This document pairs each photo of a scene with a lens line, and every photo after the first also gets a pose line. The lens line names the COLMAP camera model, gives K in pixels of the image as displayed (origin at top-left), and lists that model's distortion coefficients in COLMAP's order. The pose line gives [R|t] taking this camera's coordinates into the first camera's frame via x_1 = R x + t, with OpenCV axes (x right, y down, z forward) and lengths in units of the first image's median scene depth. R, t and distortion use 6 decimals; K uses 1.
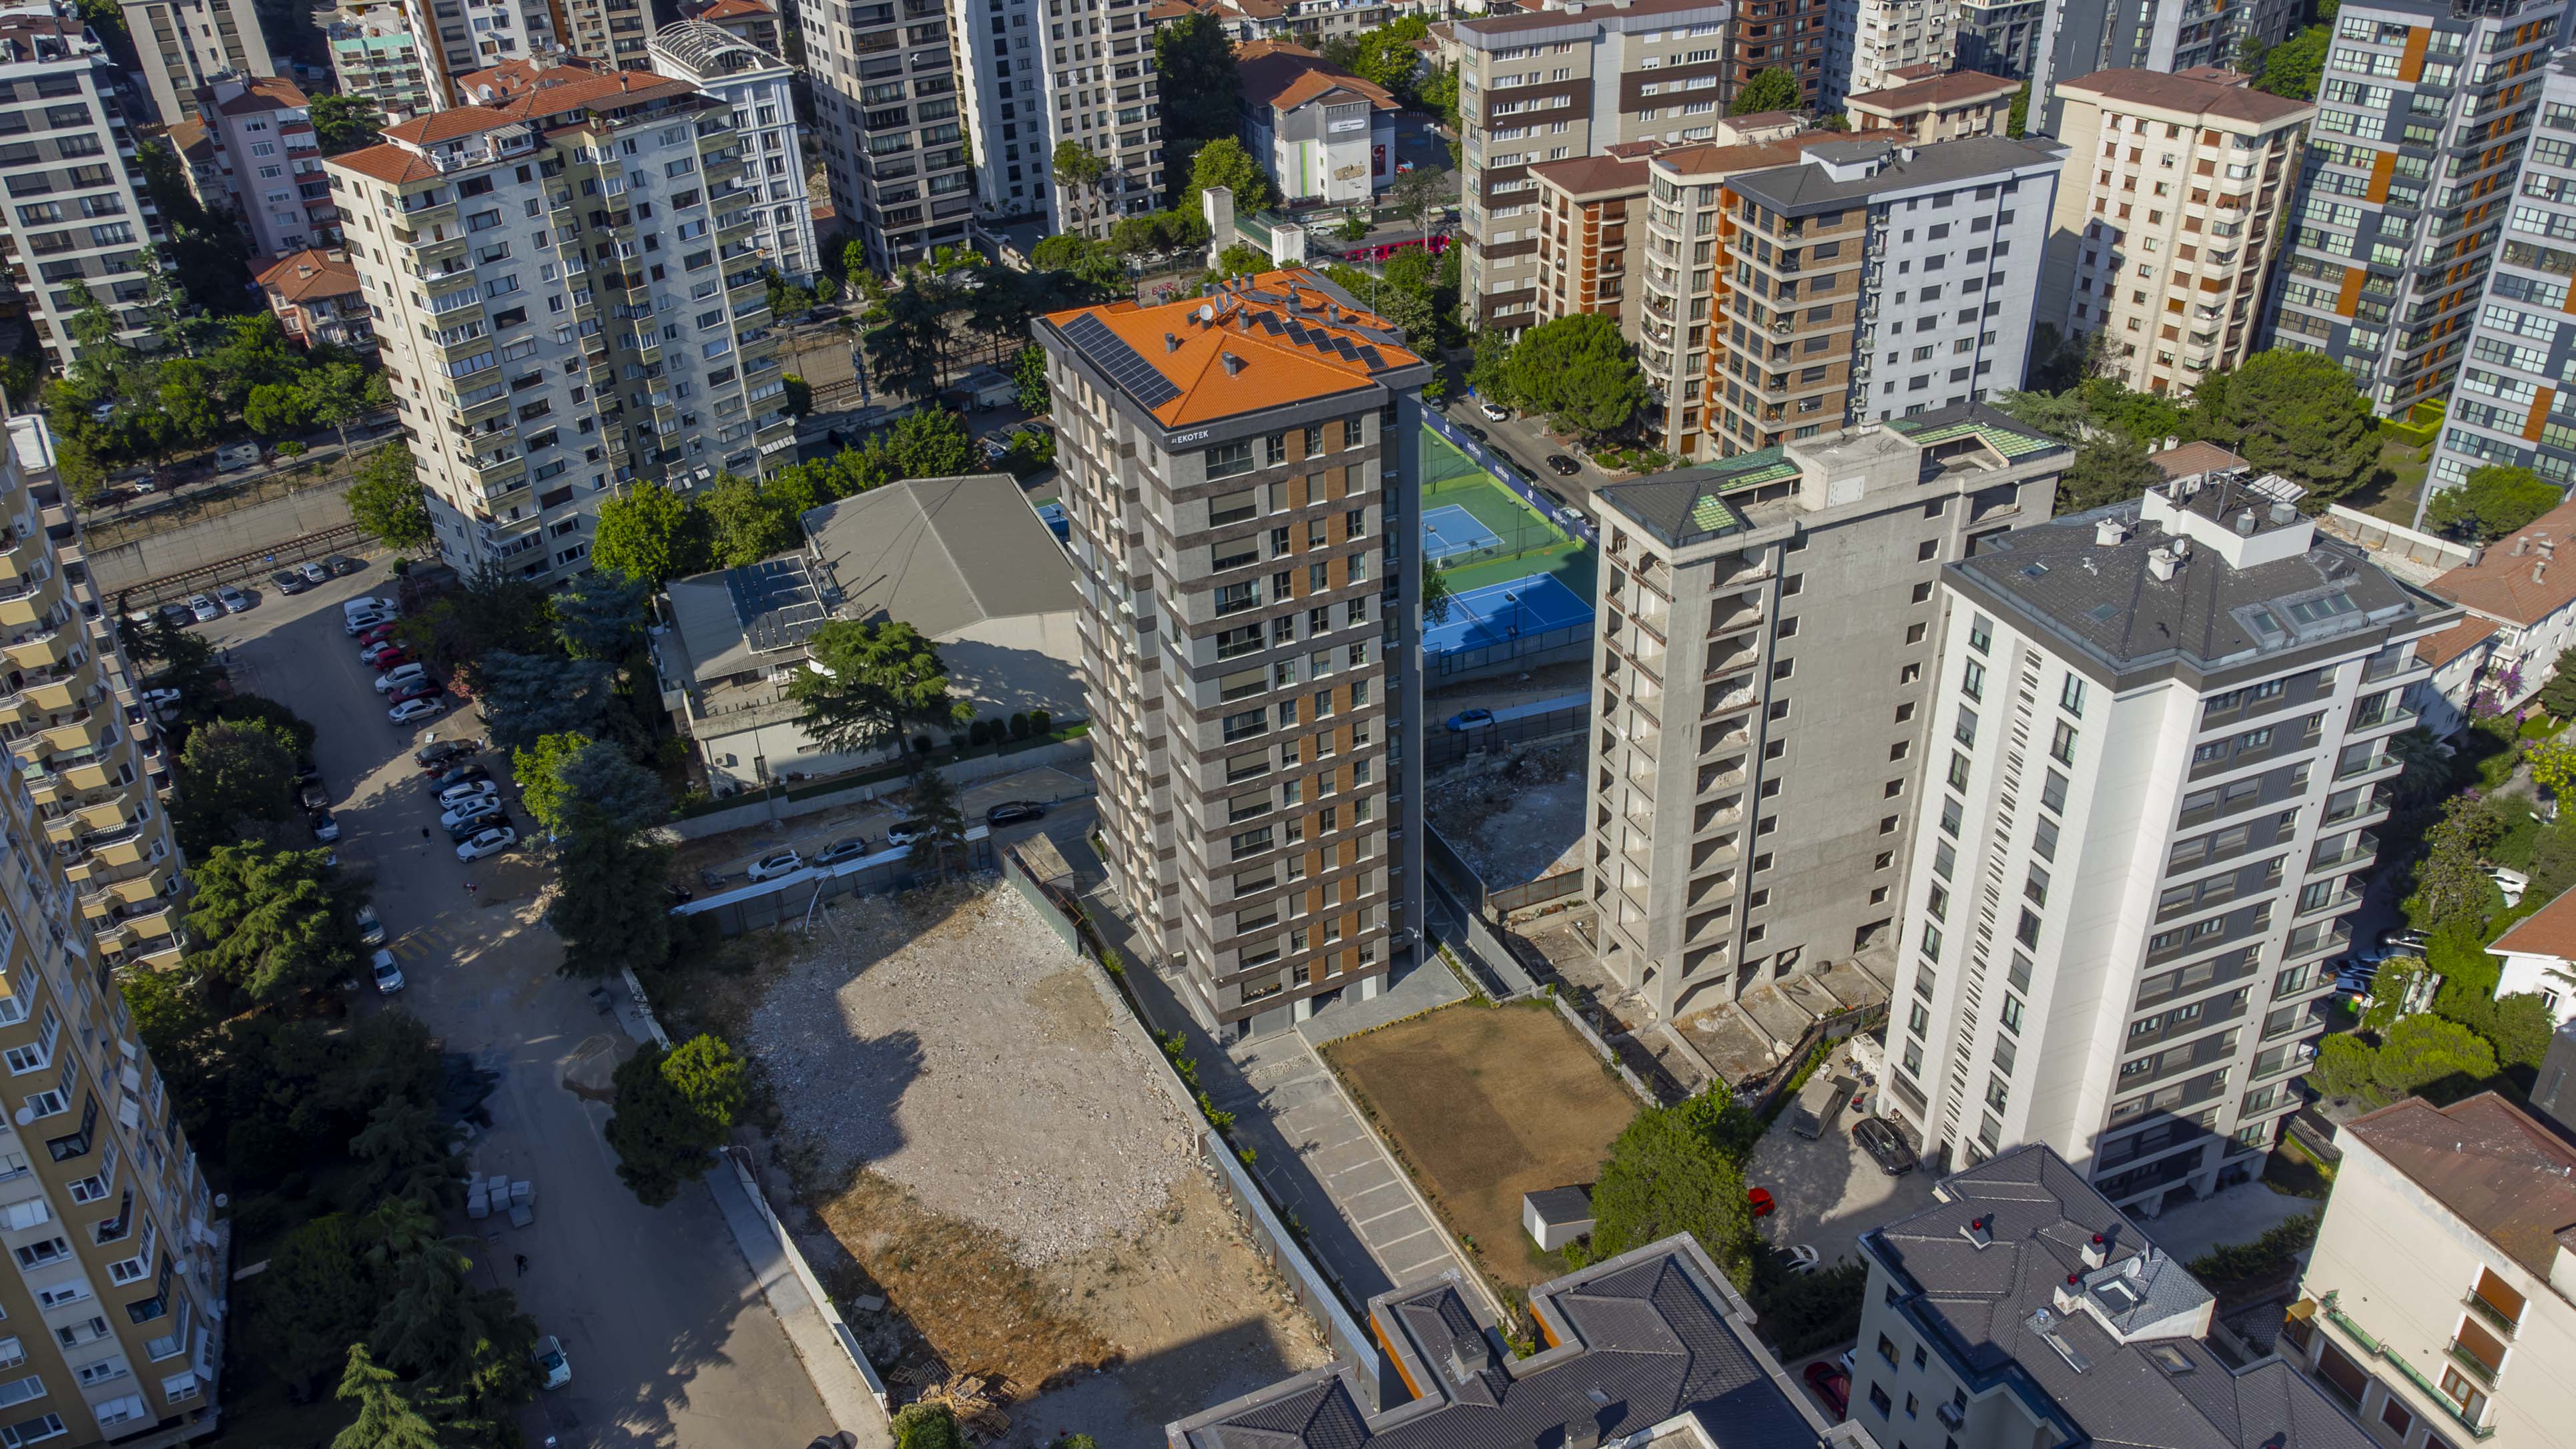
lens RADIAL K [[2006.7, 0, 1288.0], [0, 2006.7, 724.5], [0, 0, 1]] dist [0.003776, 0.094459]
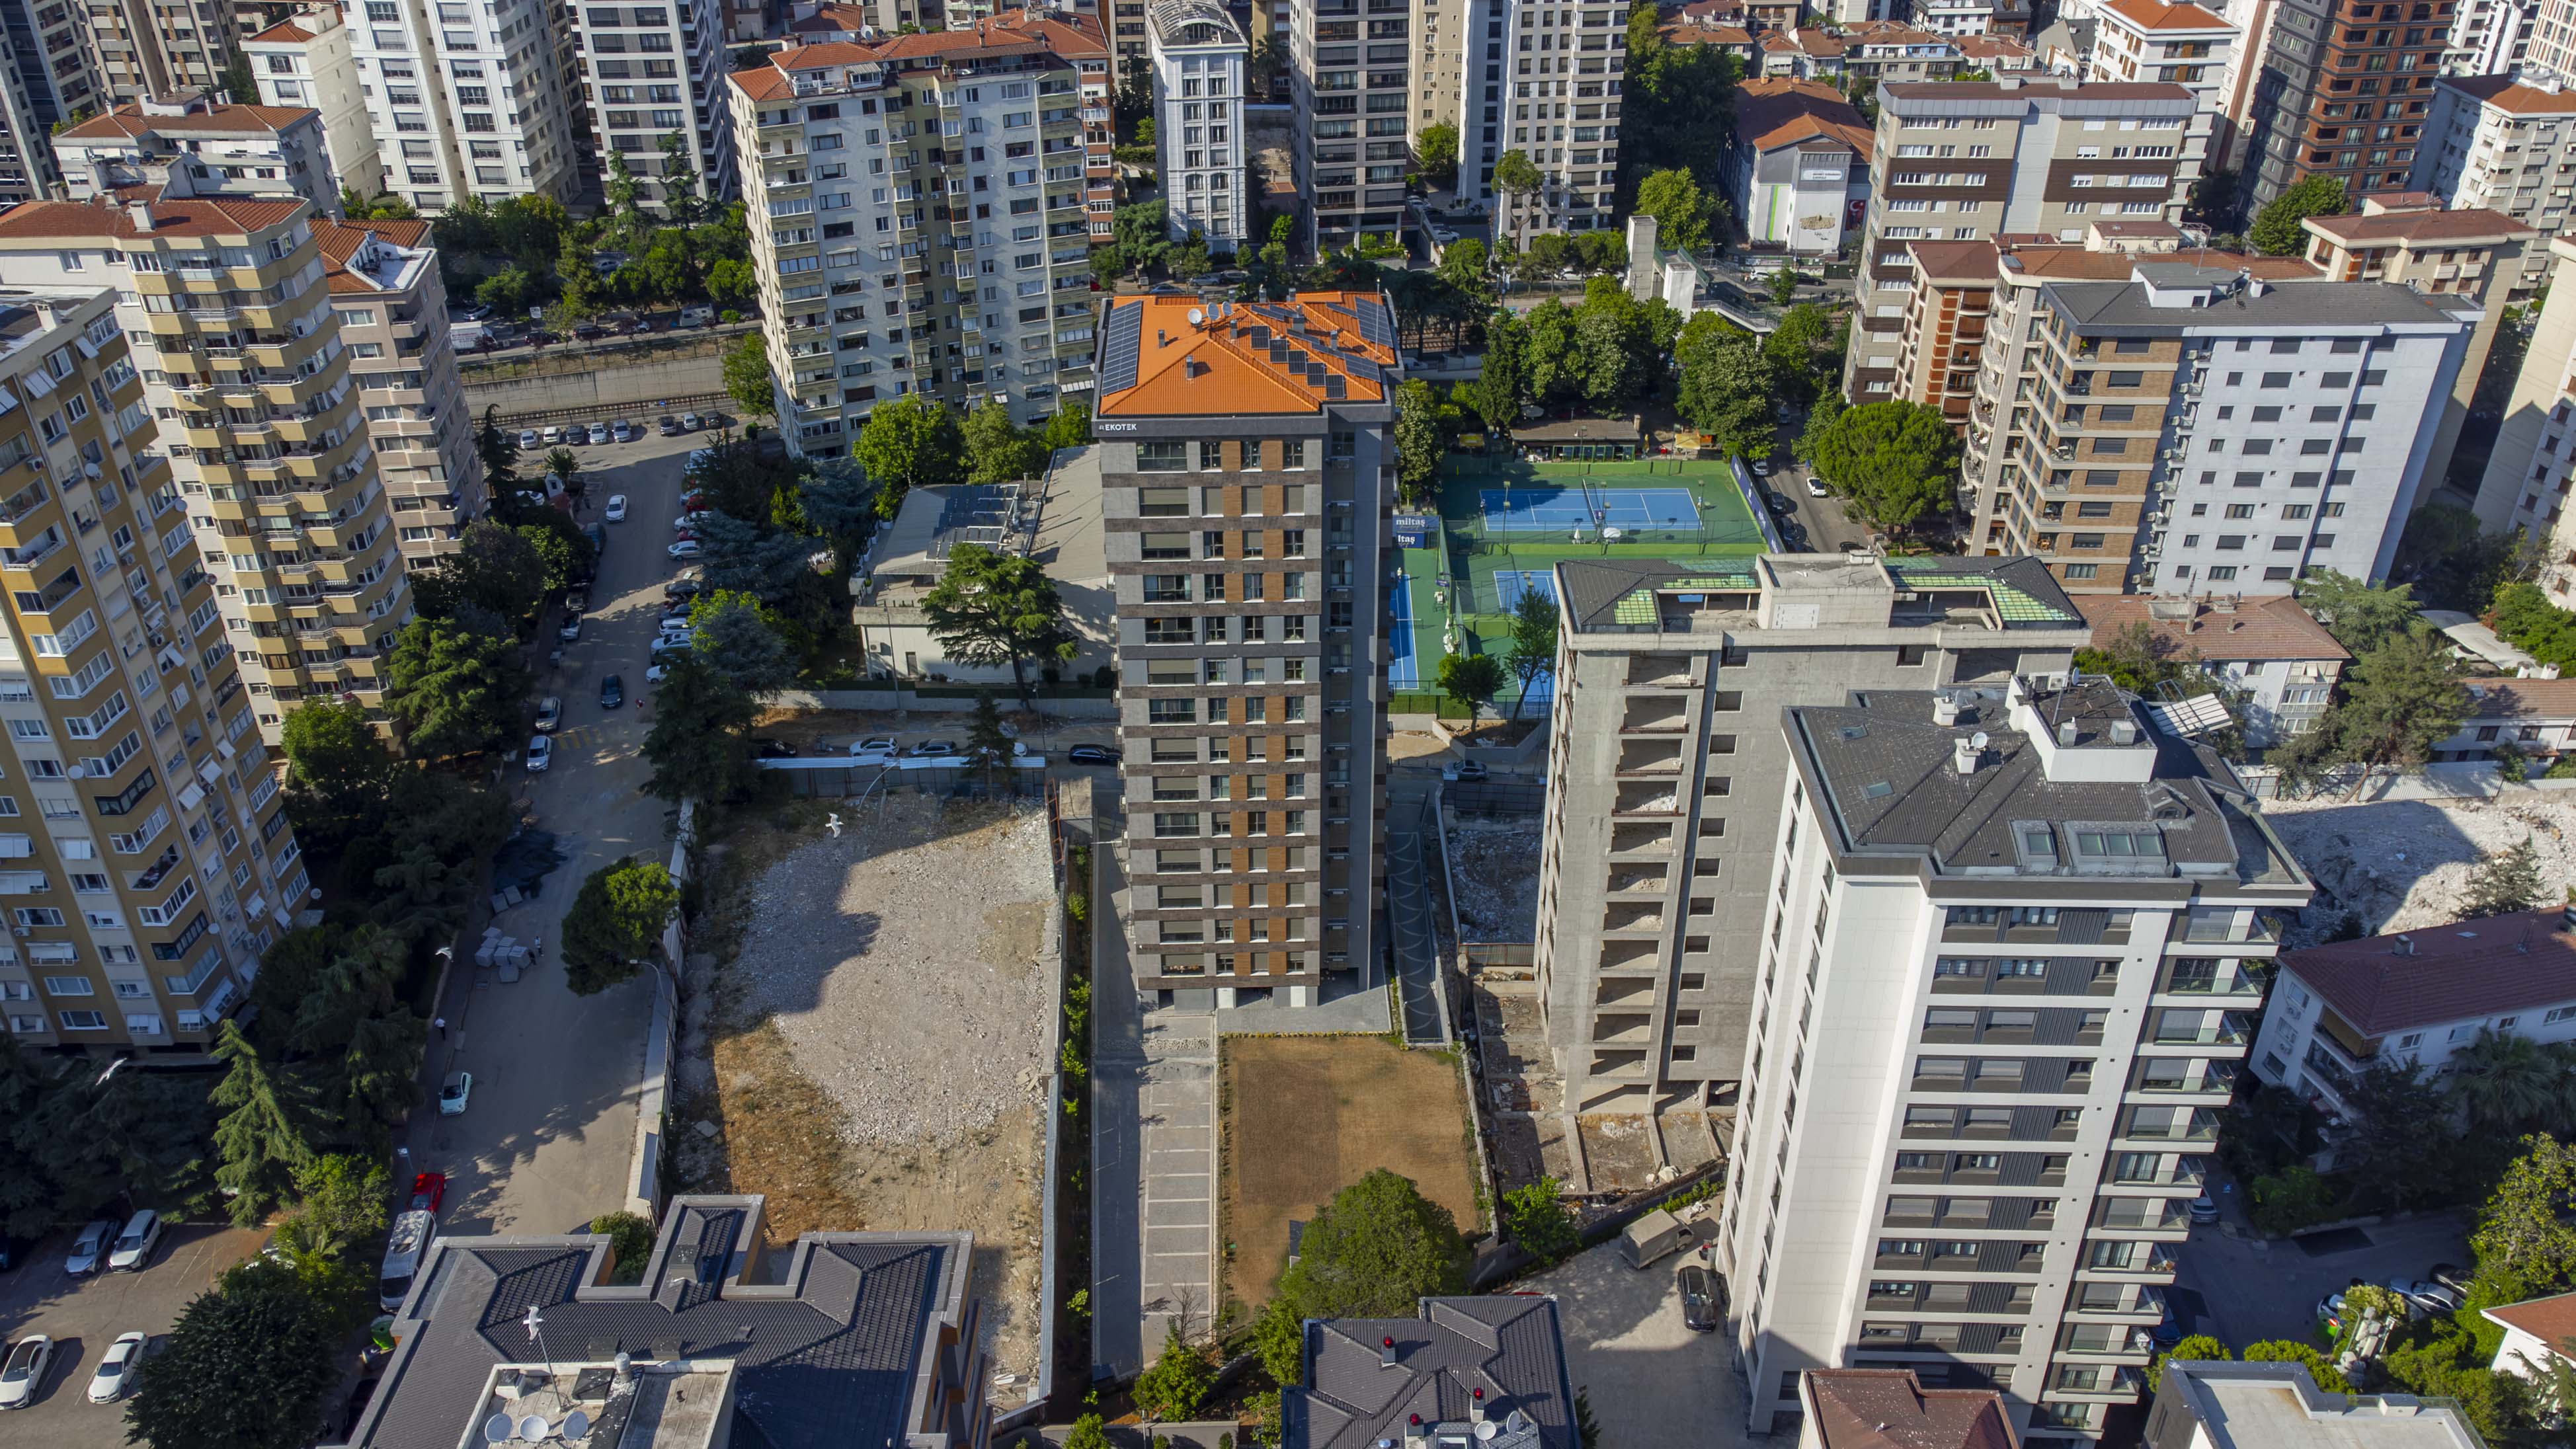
lens RADIAL K [[1991.1, 0, 1288.0], [0, 1991.1, 724.5], [0, 0, 1]] dist [-0.001186, 0.107919]
pose [[0.919250, 0.232334, -0.317806, 0.259266], [-0.230876, 0.972041, 0.042809, -0.036343], [0.318867, 0.034022, 0.947189, 0.025775]]
